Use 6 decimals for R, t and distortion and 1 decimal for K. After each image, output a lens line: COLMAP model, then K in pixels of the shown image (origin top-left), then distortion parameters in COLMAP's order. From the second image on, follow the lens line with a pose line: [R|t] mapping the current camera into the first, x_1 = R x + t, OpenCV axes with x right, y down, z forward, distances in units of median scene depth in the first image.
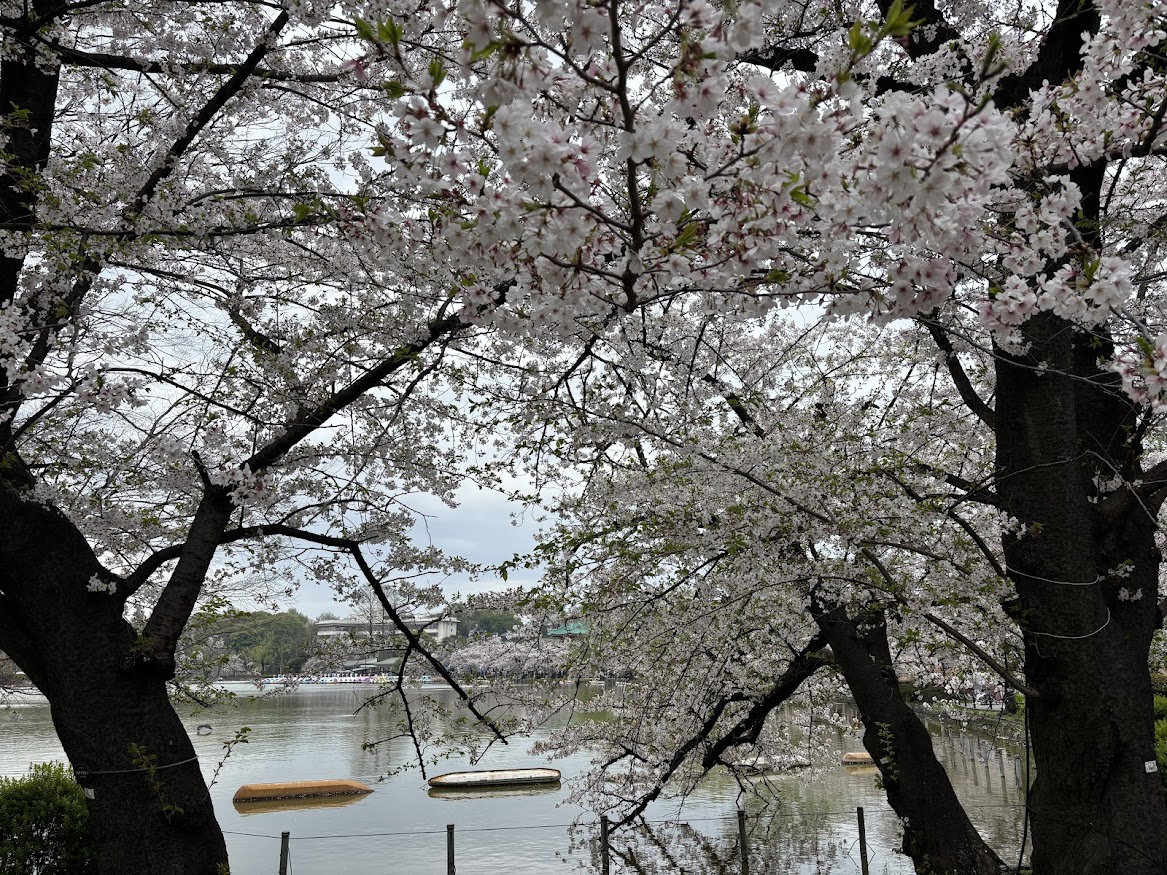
lens RADIAL K [[898.2, 0, 583.5], [0, 898.2, 437.5], [0, 0, 1]] dist [0.037084, -0.044108]
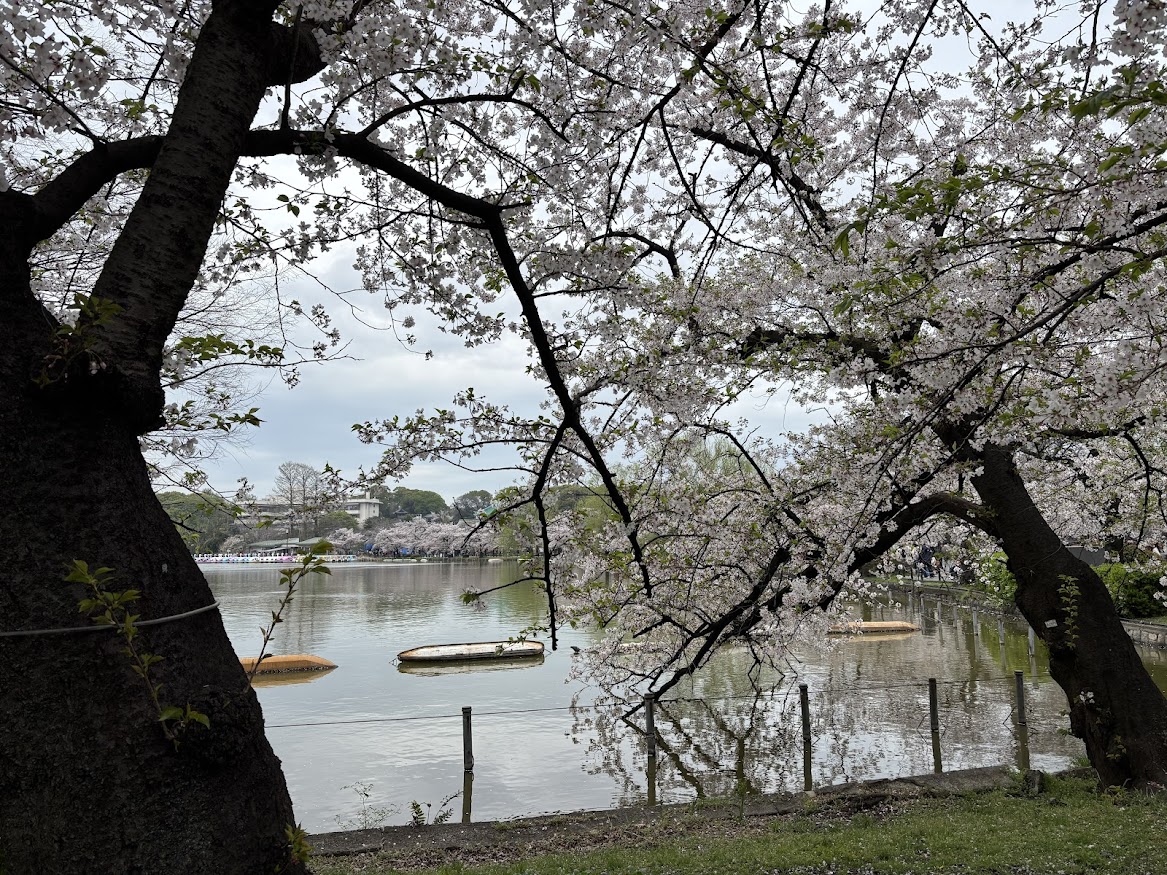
lens RADIAL K [[898.2, 0, 583.5], [0, 898.2, 437.5], [0, 0, 1]] dist [0.037084, -0.044108]
pose [[0.996016, 0.010551, 0.088547, -0.231834], [-0.021649, 0.991879, 0.125331, 0.170205], [-0.086505, -0.126748, 0.988156, 0.442431]]
